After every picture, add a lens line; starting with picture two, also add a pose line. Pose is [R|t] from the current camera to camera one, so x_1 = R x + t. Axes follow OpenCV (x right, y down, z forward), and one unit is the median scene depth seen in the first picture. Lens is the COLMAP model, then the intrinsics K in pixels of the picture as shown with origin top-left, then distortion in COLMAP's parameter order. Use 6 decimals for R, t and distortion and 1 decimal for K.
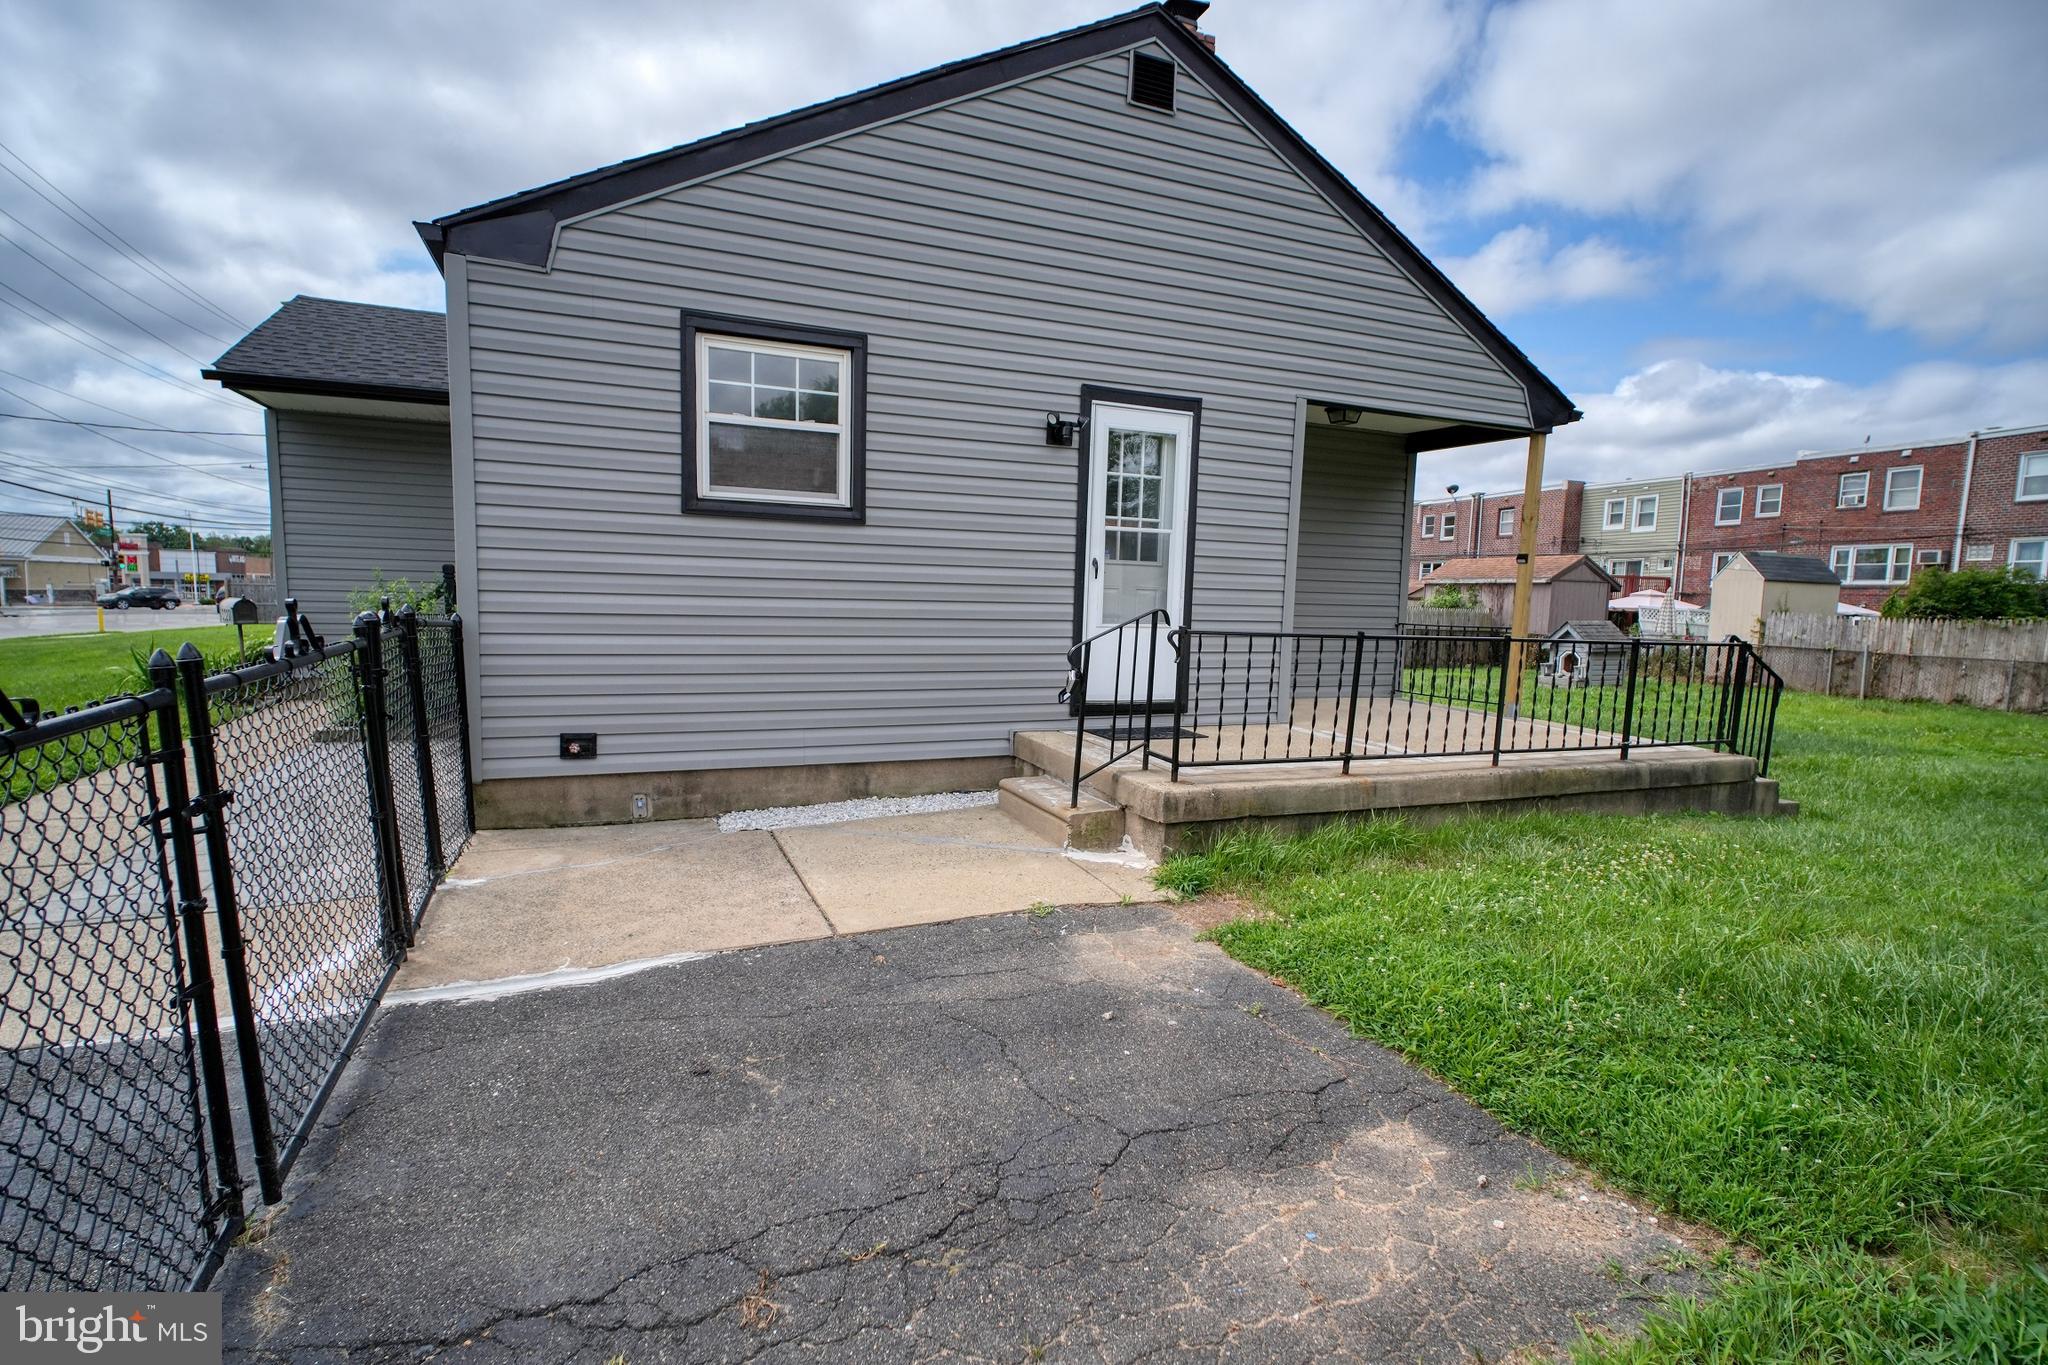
lens RADIAL K [[942.7, 0, 1020.0], [0, 942.7, 701.1], [0, 0, 1]] dist [-0.001327, -0.006259]
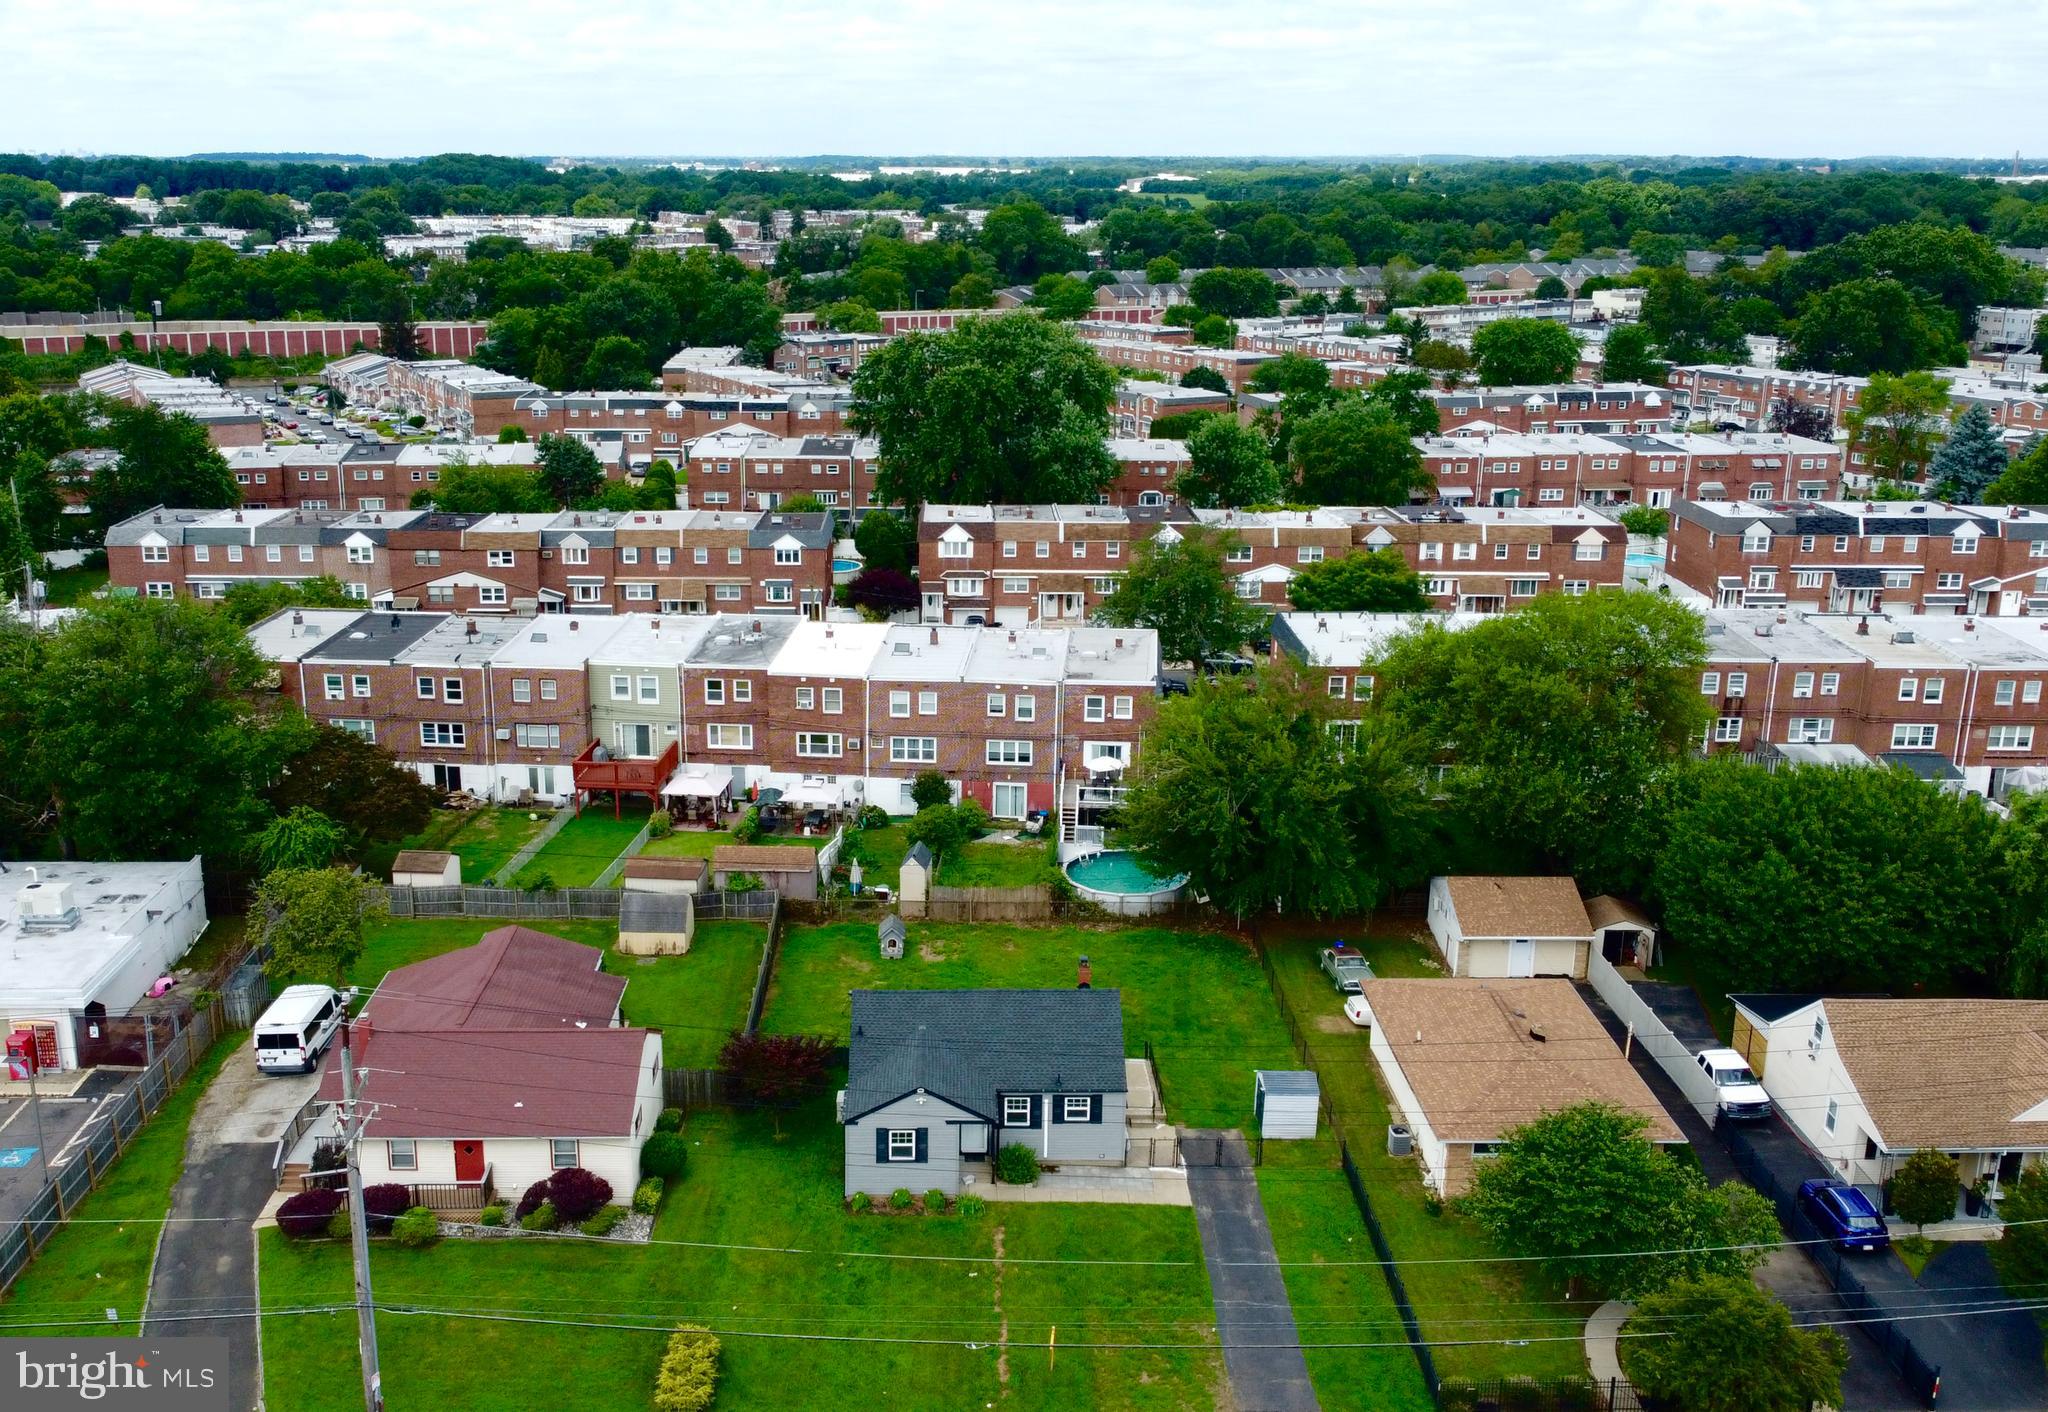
lens RADIAL K [[1948.6, 0, 1024.0], [0, 1948.6, 706.0], [0, 0, 1]] dist [0.009883, 0.003832]
pose [[0.354807, -0.268378, 0.895592, -1.667414], [0.096204, 0.963310, 0.250557, -0.879590], [-0.929977, -0.002740, 0.367608, -0.462548]]
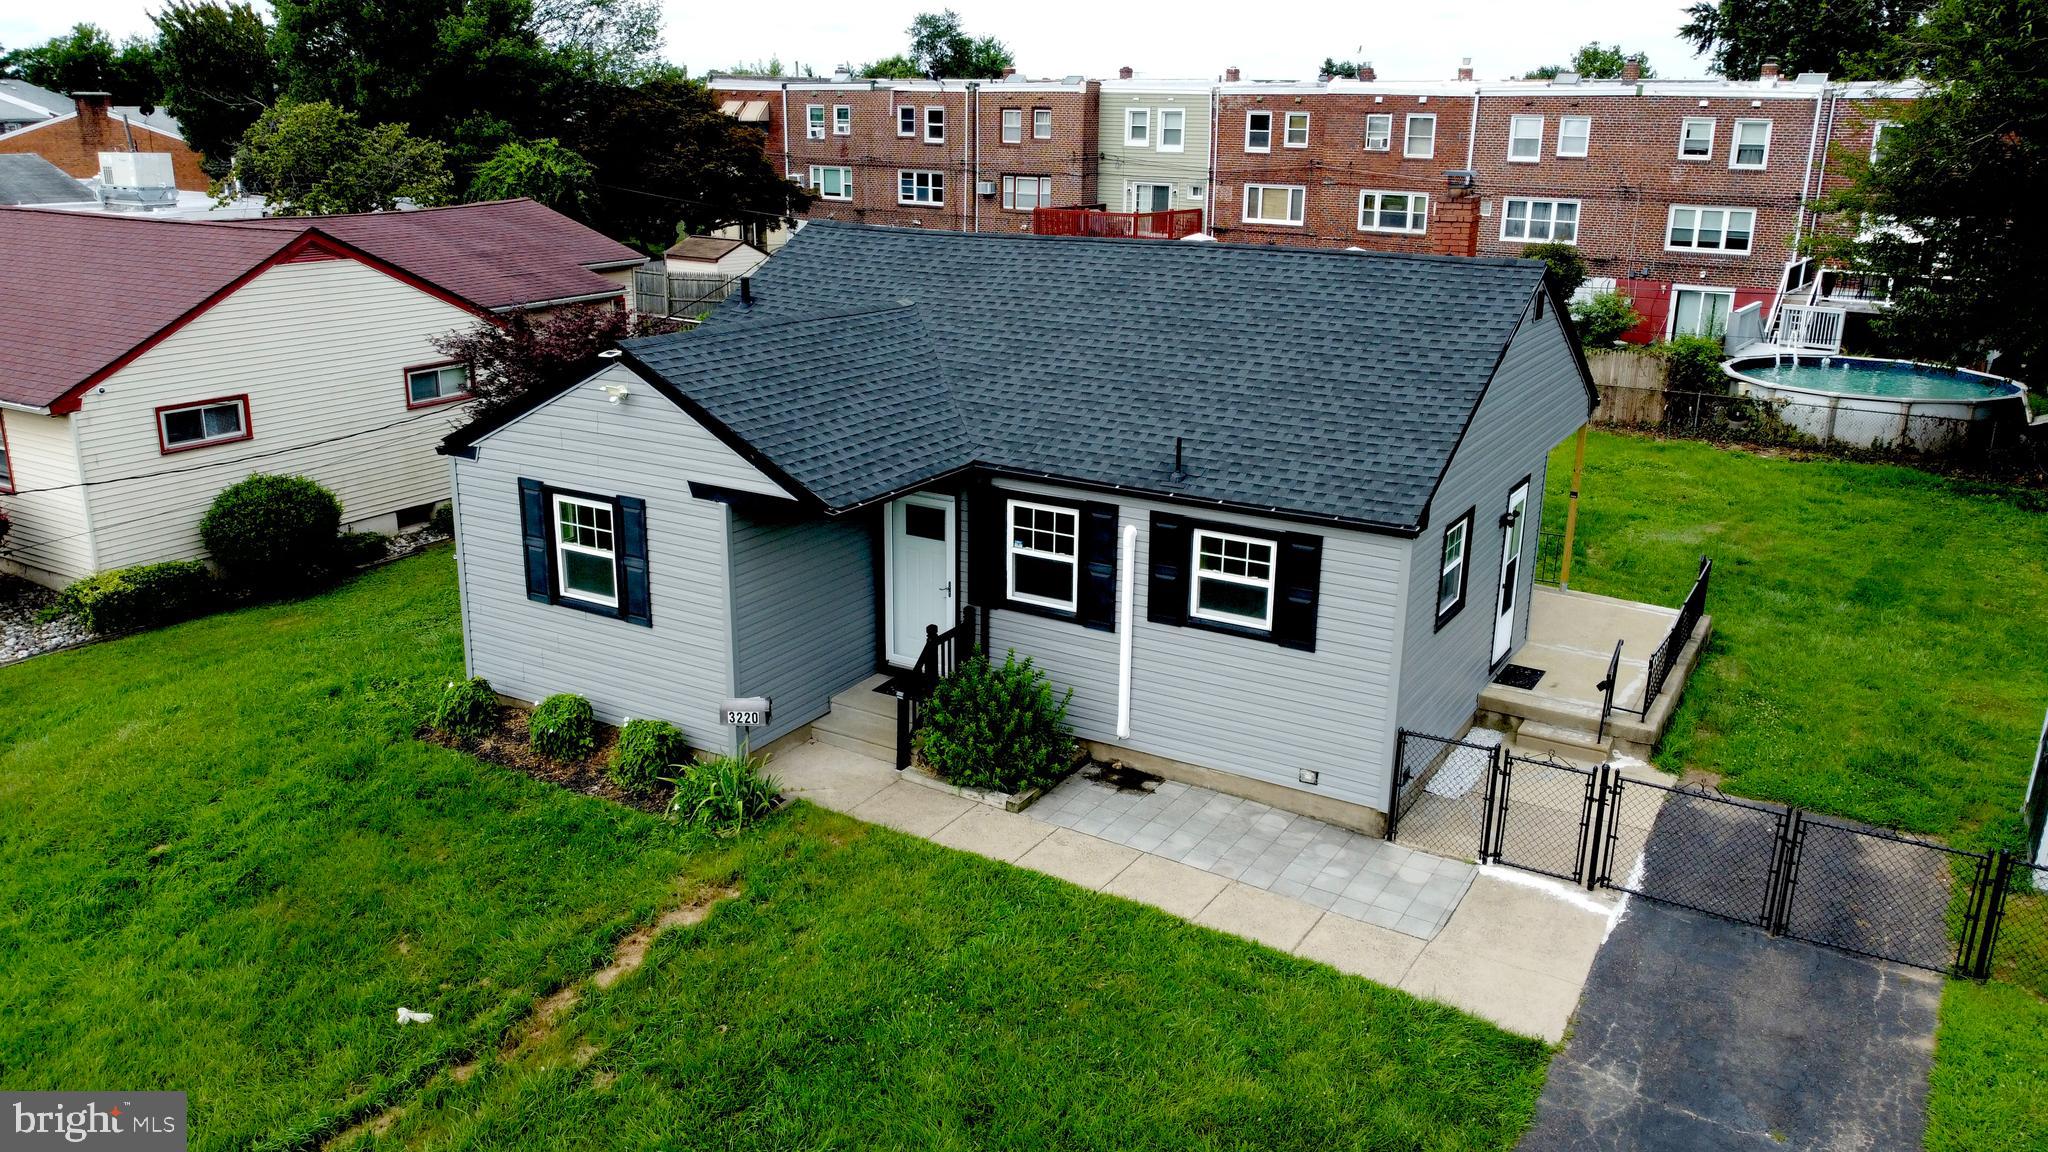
lens RADIAL K [[1565.9, 0, 1024.0], [0, 1565.9, 576.0], [0, 0, 1]] dist [-0.001448, -0.002491]
pose [[0.802805, -0.182998, 0.567464, -0.369330], [0.070357, 0.974161, 0.214616, -0.135156], [-0.592076, -0.132370, 0.794937, -0.121078]]
